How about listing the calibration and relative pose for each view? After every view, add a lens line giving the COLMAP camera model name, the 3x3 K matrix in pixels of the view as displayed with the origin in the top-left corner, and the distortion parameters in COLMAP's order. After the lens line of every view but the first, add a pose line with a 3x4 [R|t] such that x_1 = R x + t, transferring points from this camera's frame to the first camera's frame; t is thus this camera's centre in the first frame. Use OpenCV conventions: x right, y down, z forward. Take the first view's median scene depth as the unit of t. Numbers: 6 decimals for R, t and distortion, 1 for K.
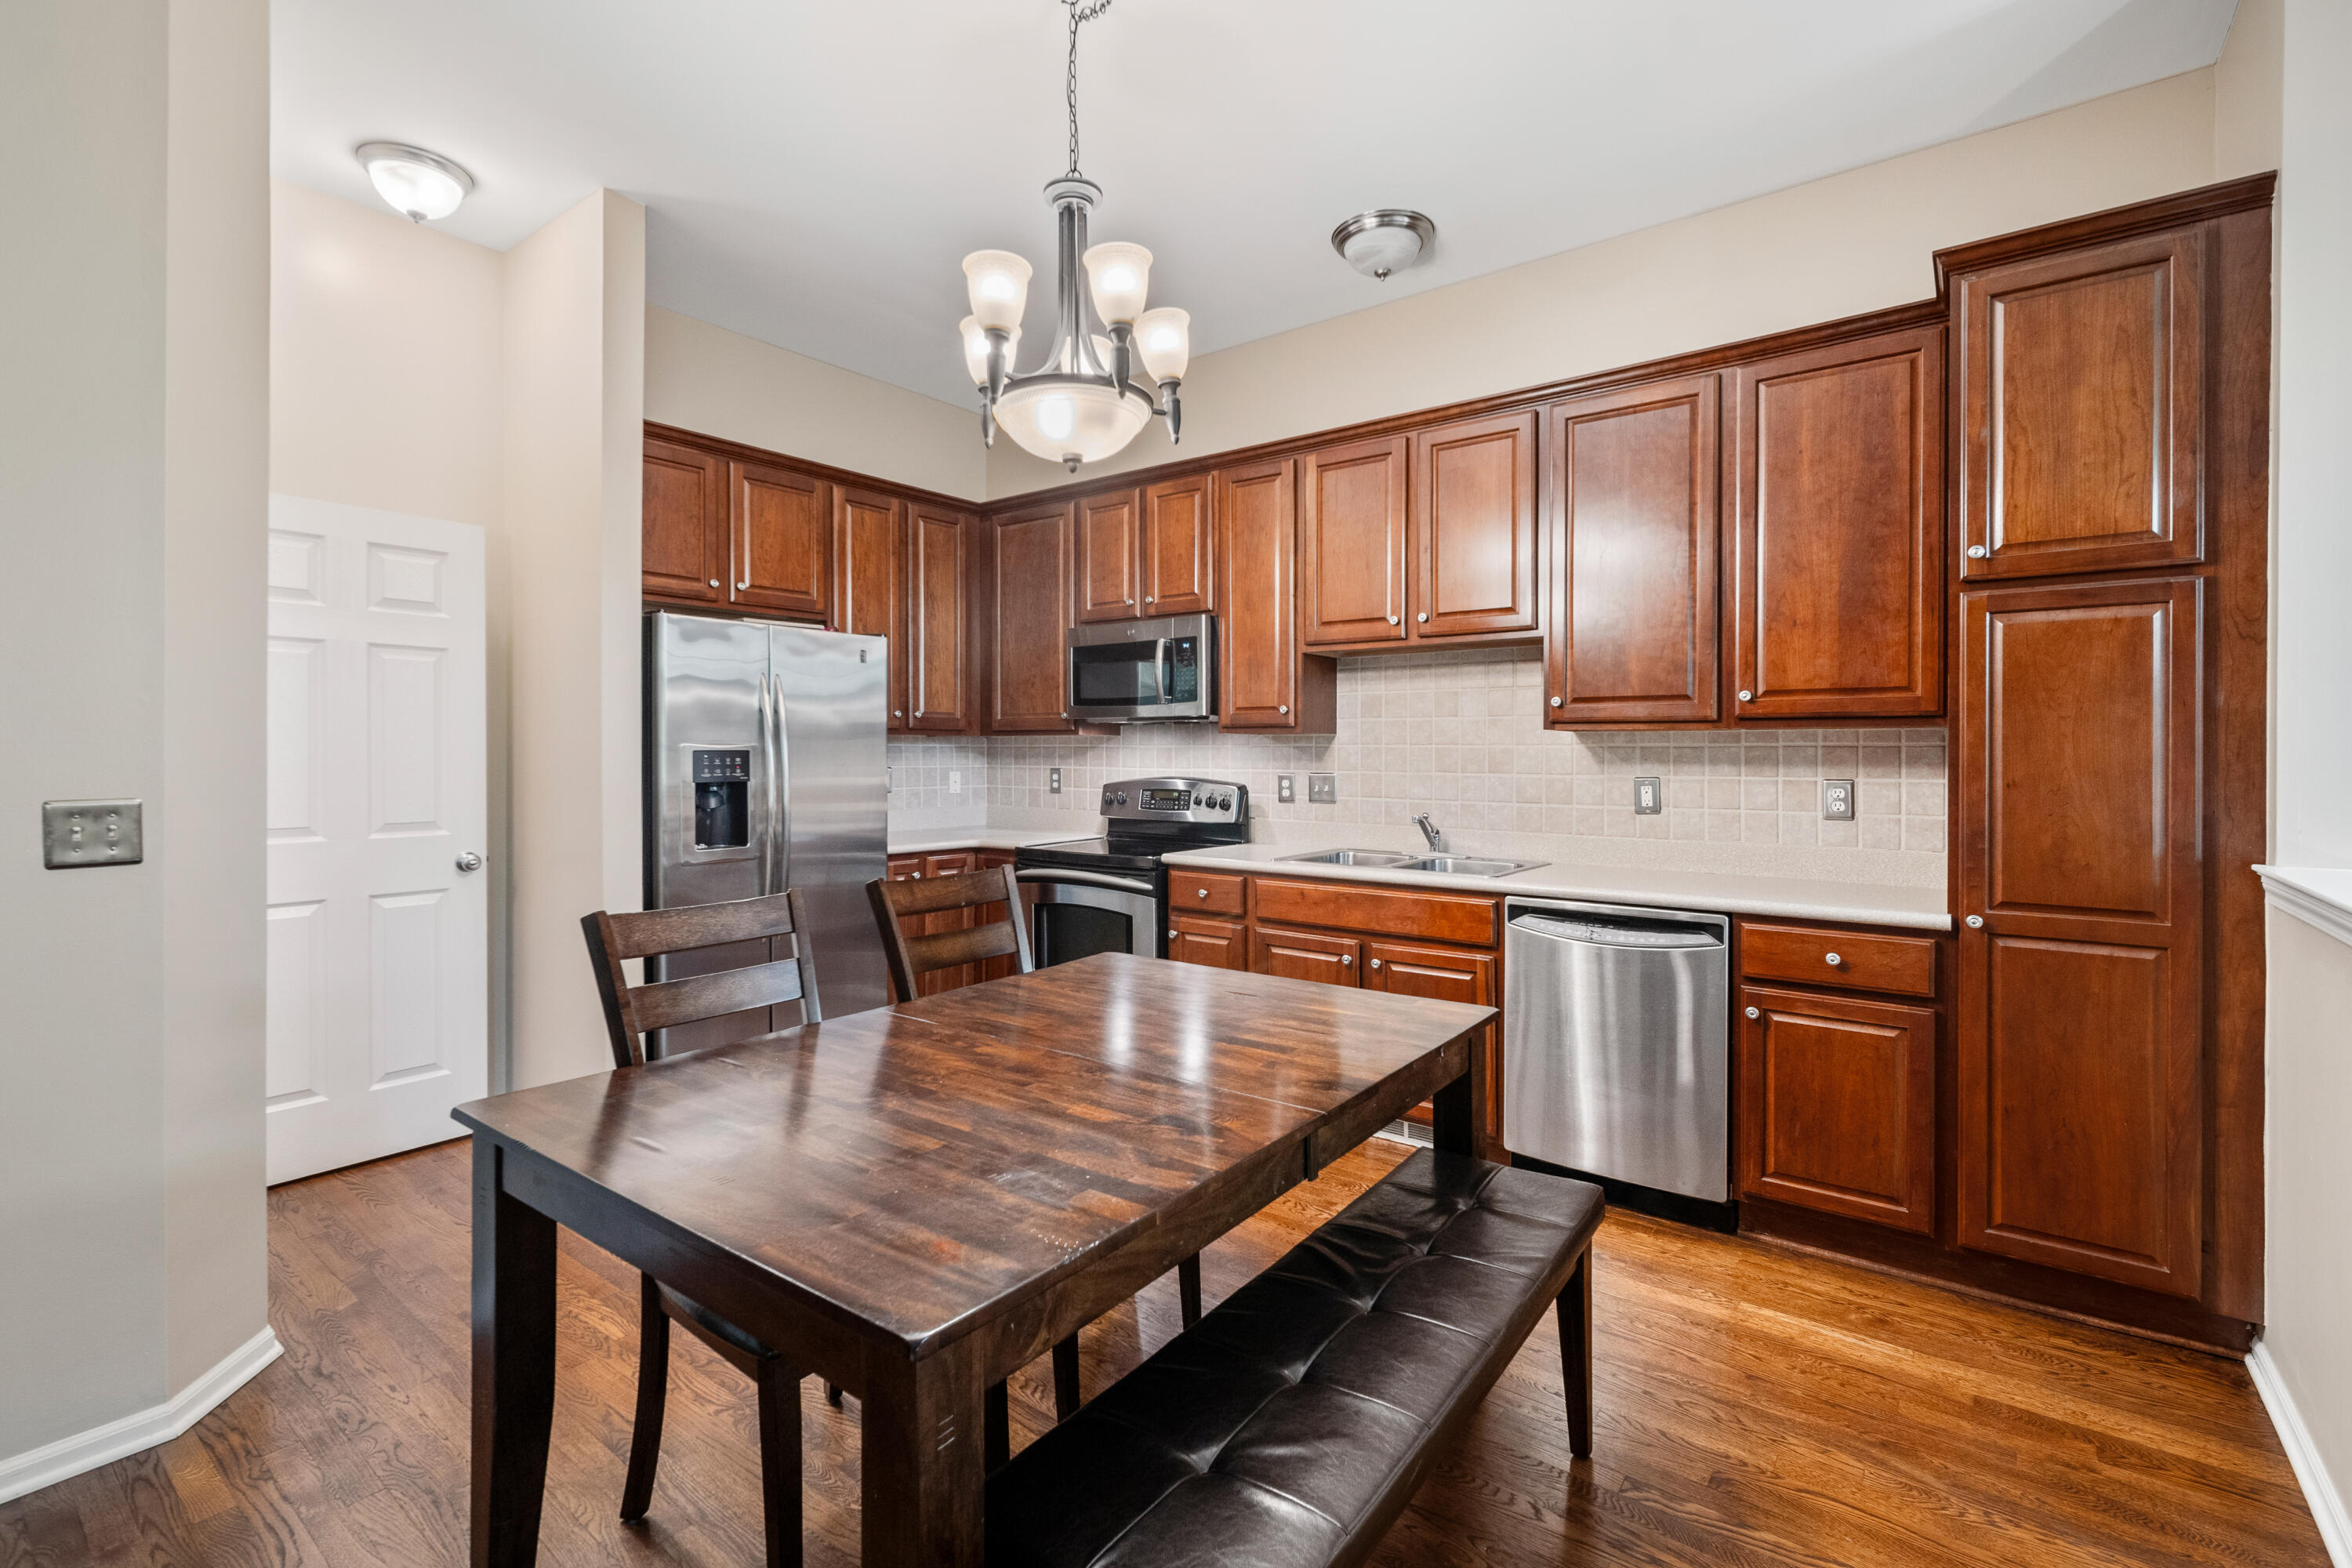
lens RADIAL K [[1034.5, 0, 1187.1], [0, 1034.5, 759.3], [0, 0, 1]] dist [0.001357, 0.000313]
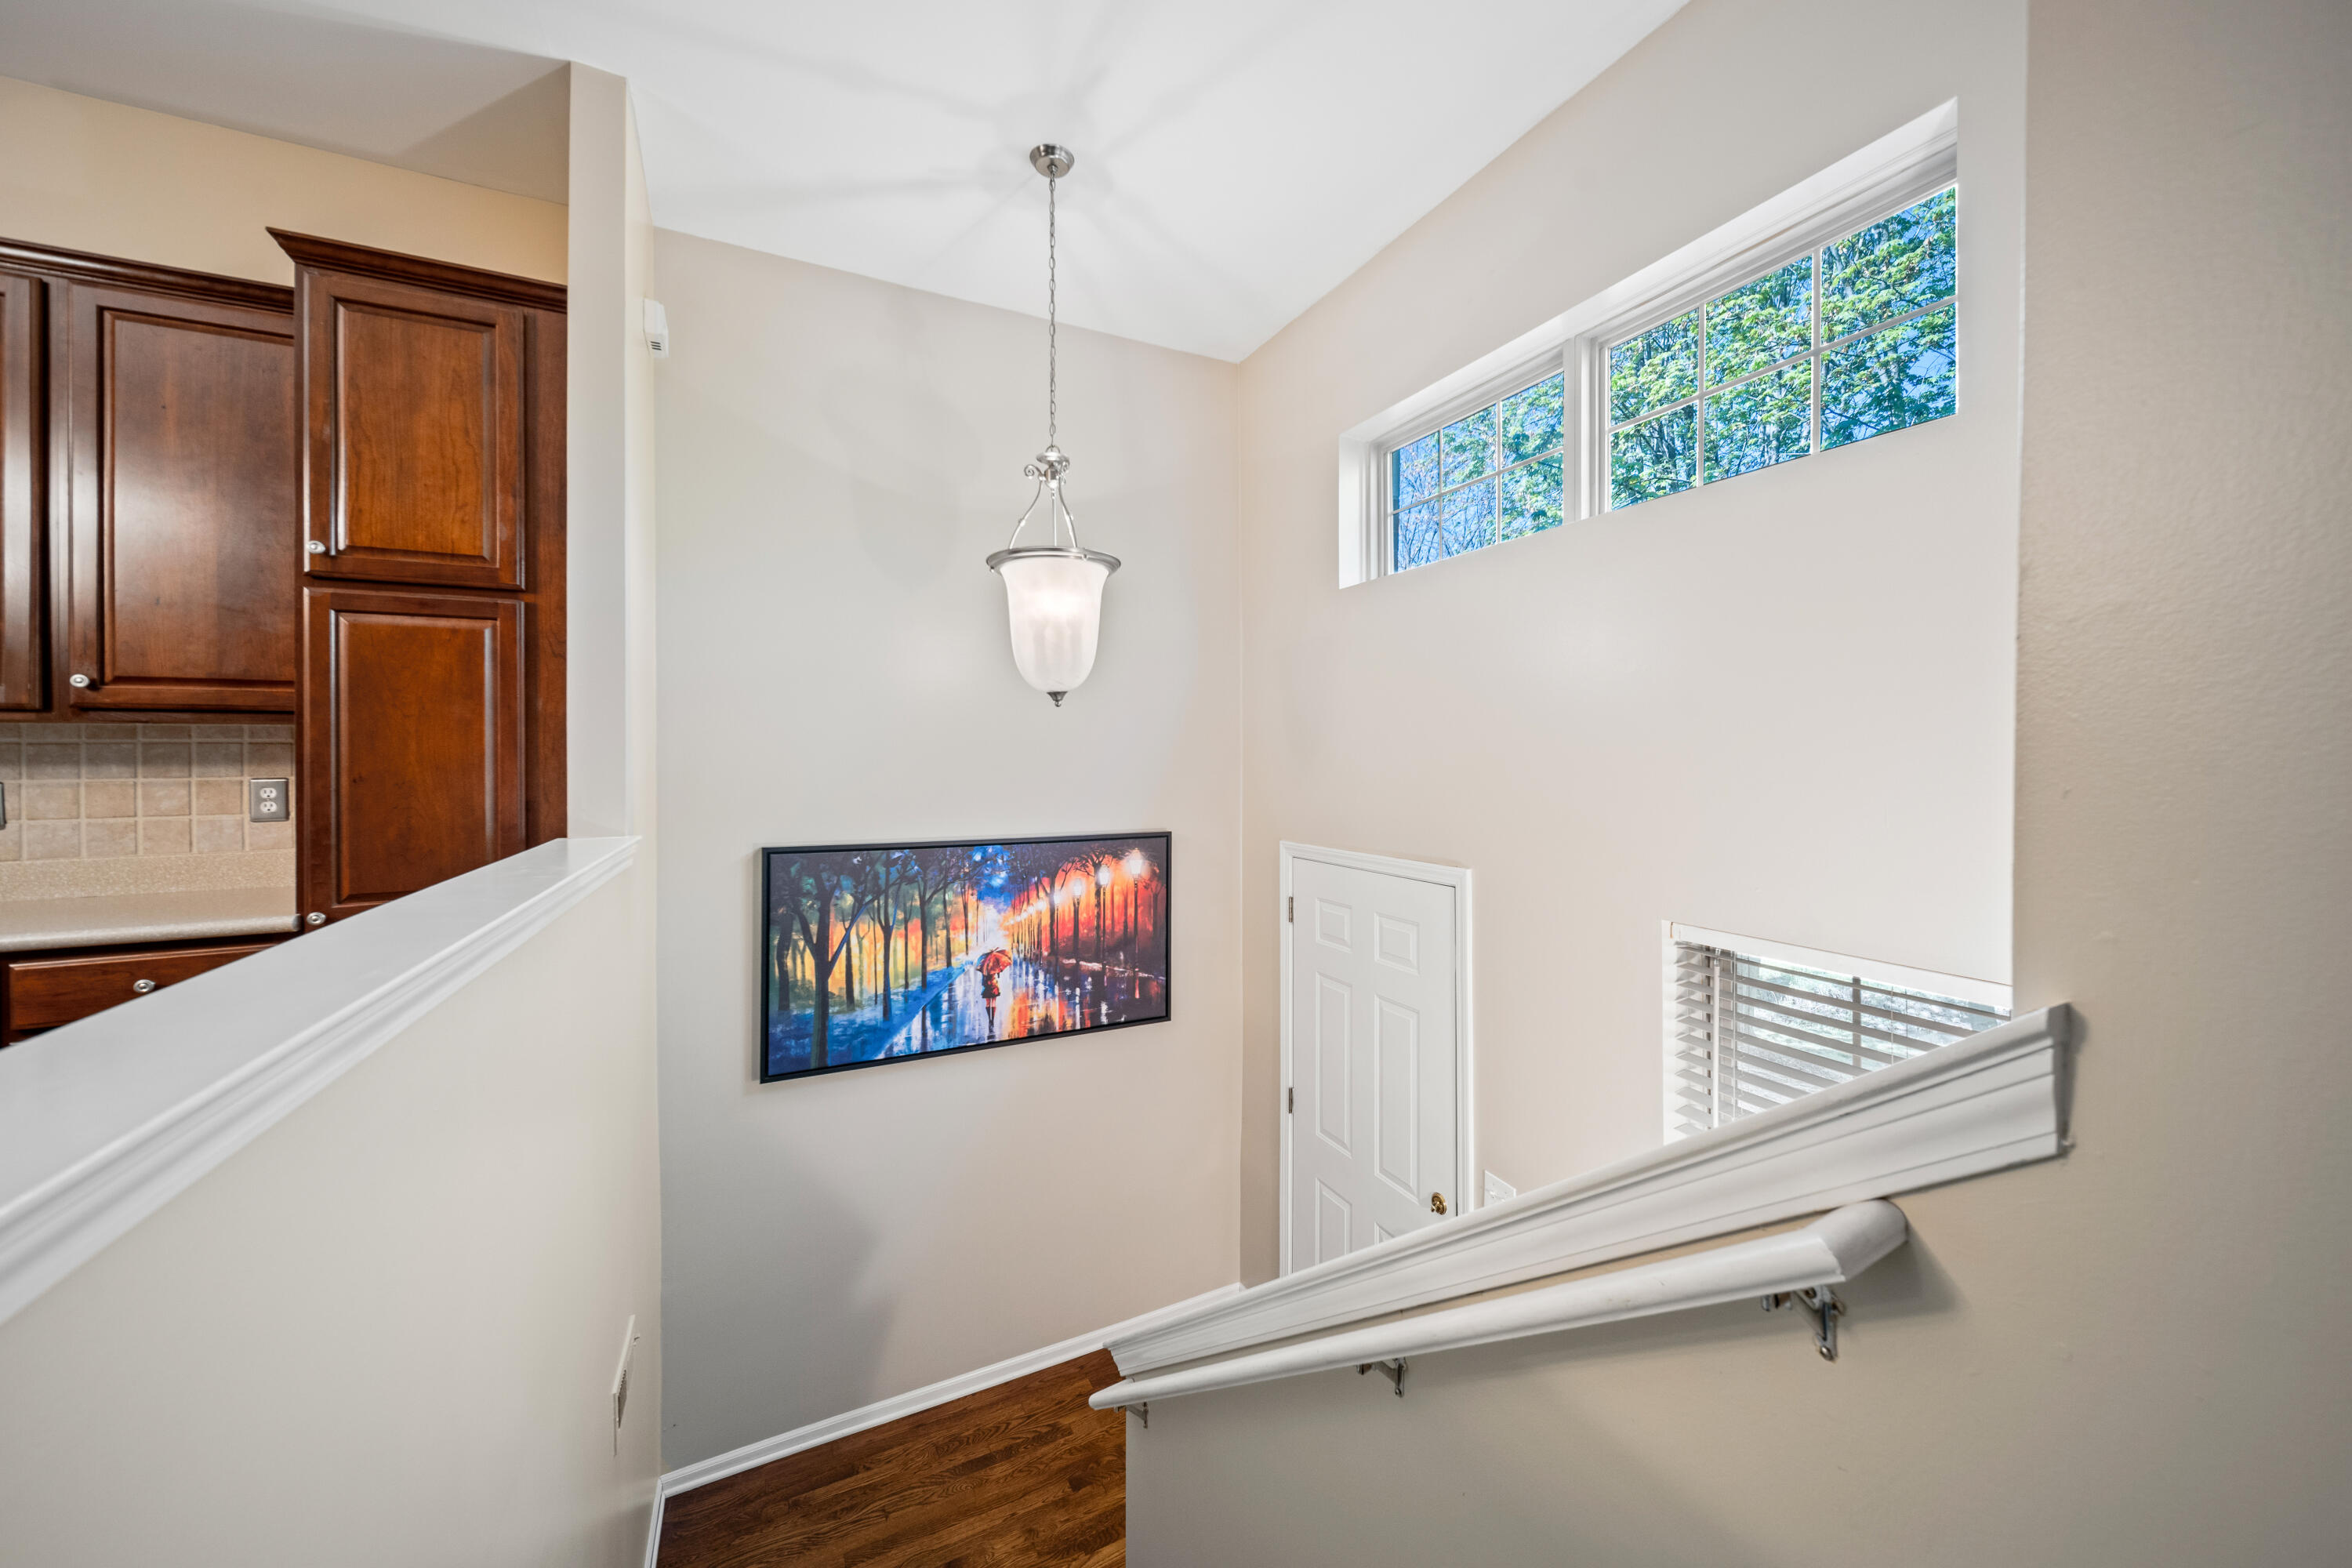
lens RADIAL K [[845.9, 0, 1176.2], [0, 845.9, 750.6], [0, 0, 1]] dist [-0.000062, -0.000041]
pose [[0.450260, -0.002046, 0.892895, 0.364305], [0.009320, 0.999954, -0.002409, 0.004422], [-0.892849, 0.009407, 0.450259, -0.092831]]
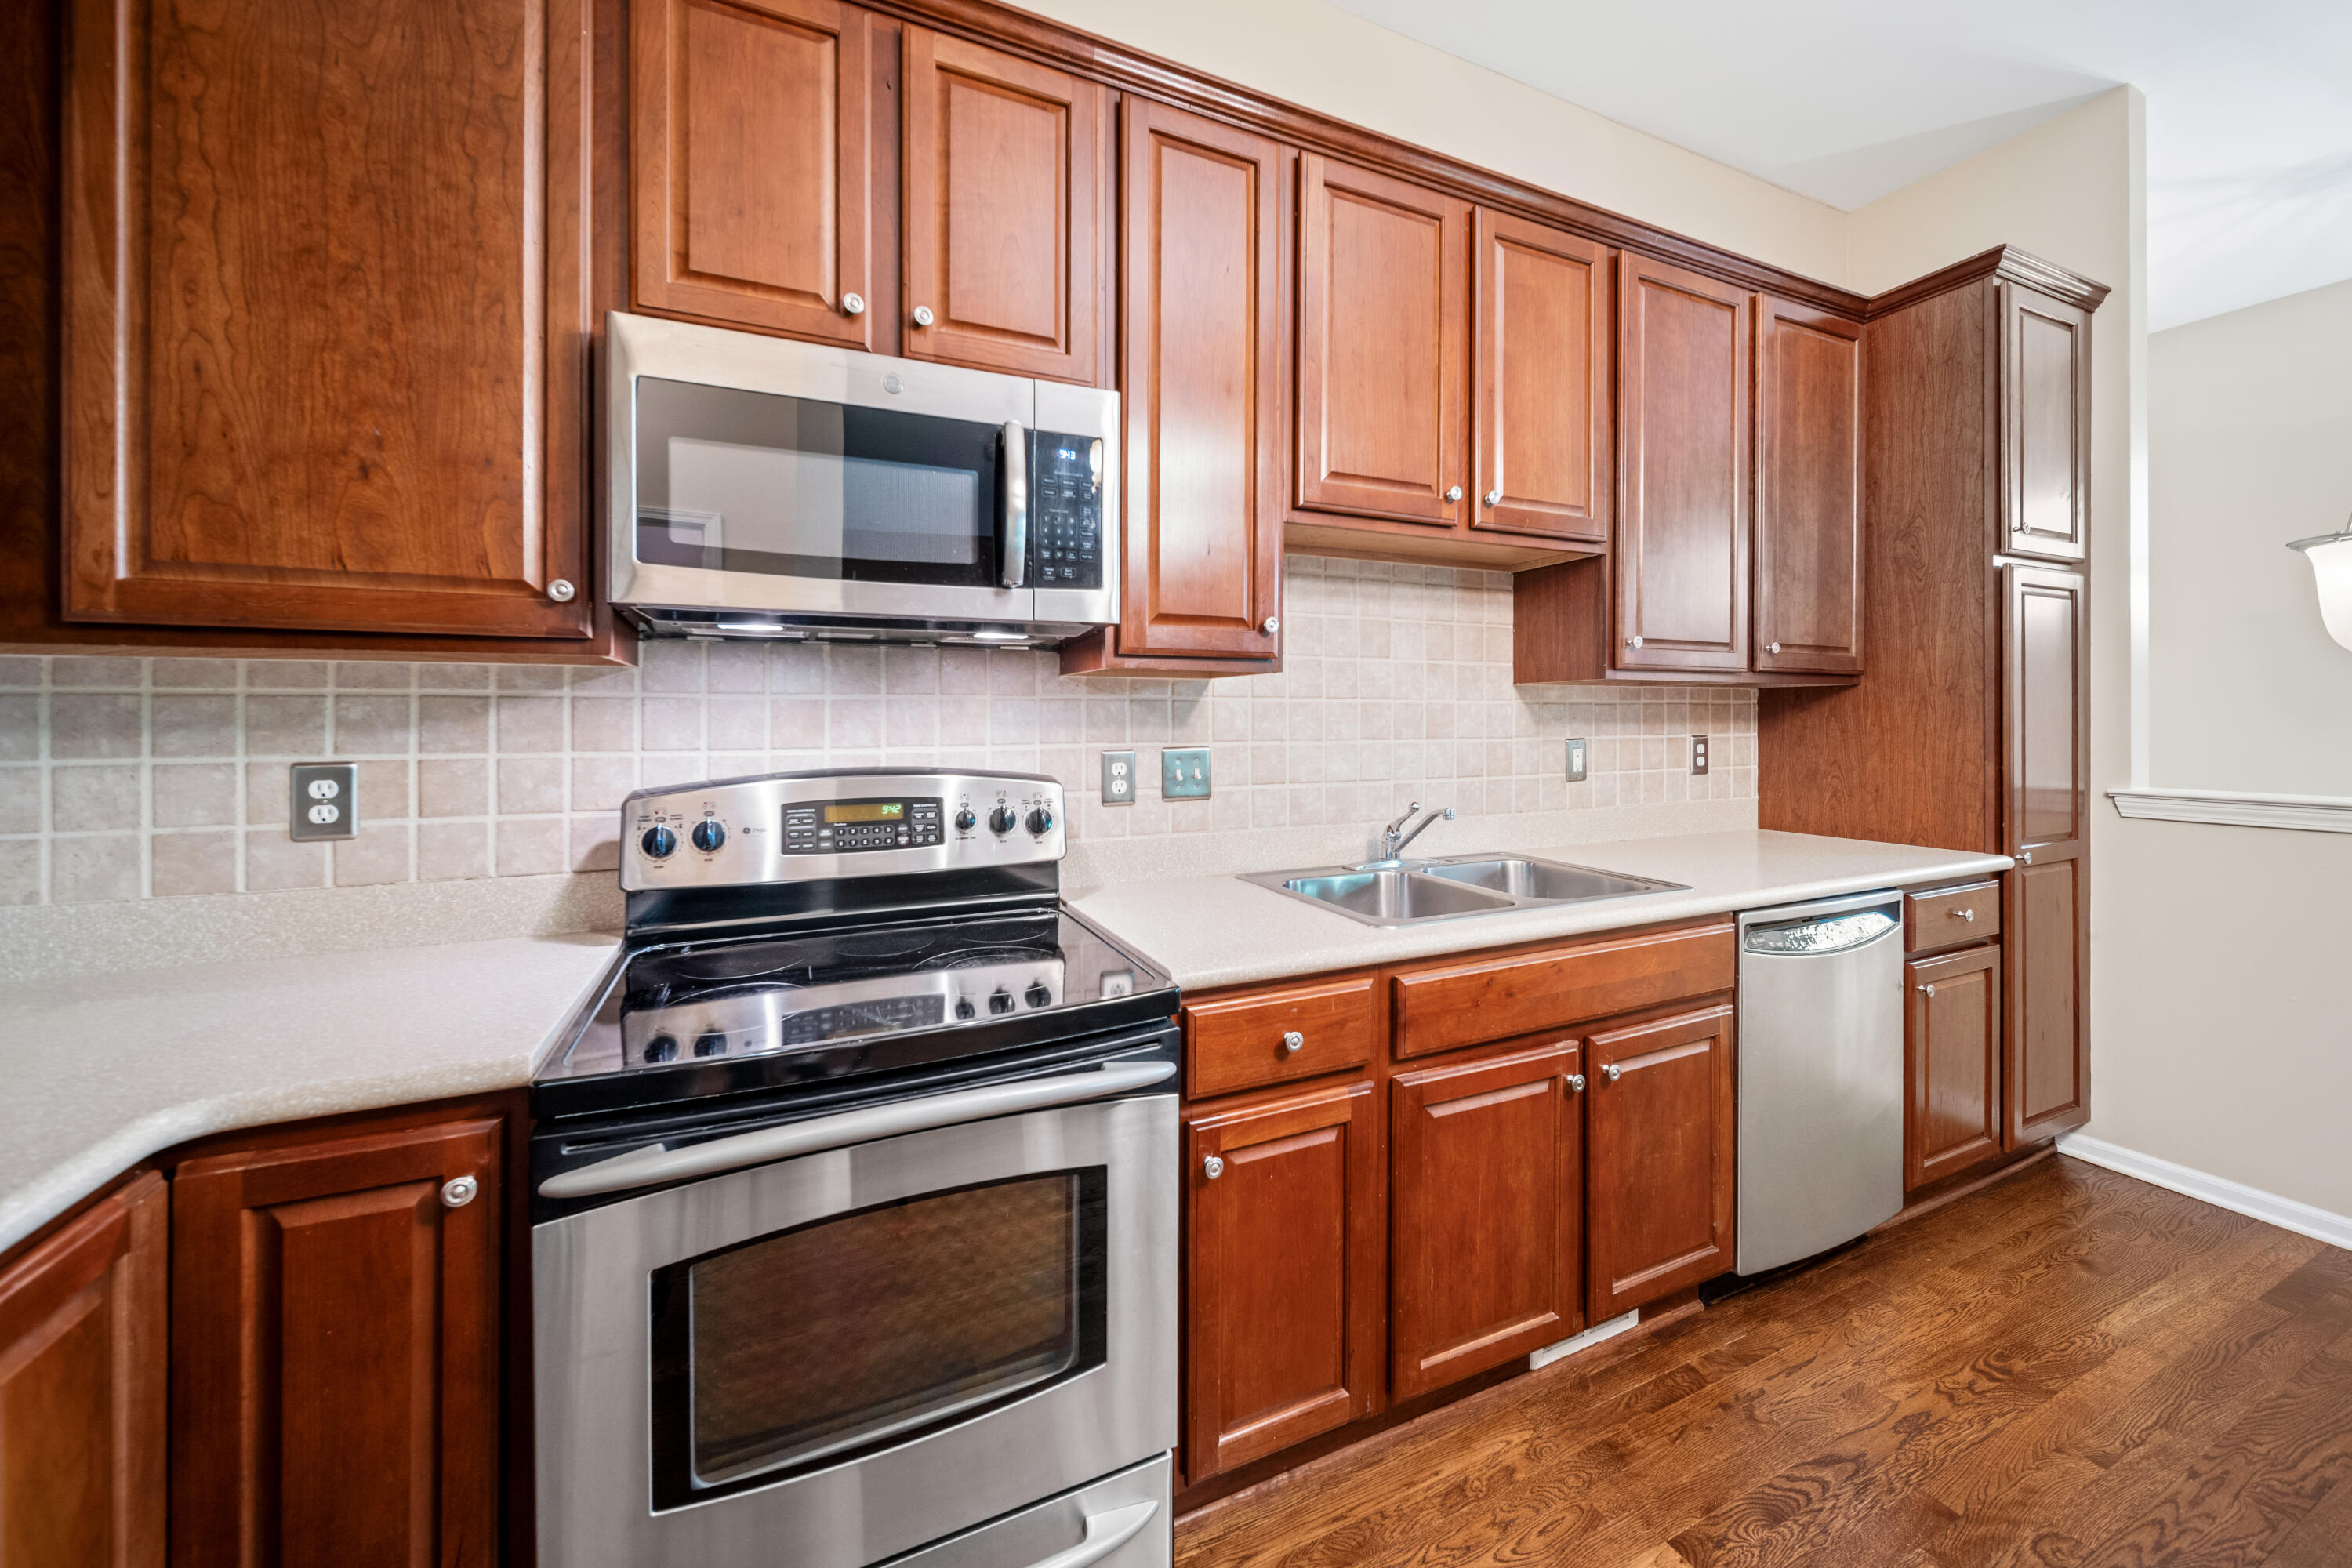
lens RADIAL K [[857.6, 0, 1185.9], [0, 857.6, 715.4], [0, 0, 1]] dist [-0.001377, -0.000167]
pose [[0.478679, -0.003443, 0.877984, -0.434808], [0.009500, 0.999954, -0.001258, -0.005284], [-0.877939, 0.008942, 0.478689, 1.205833]]
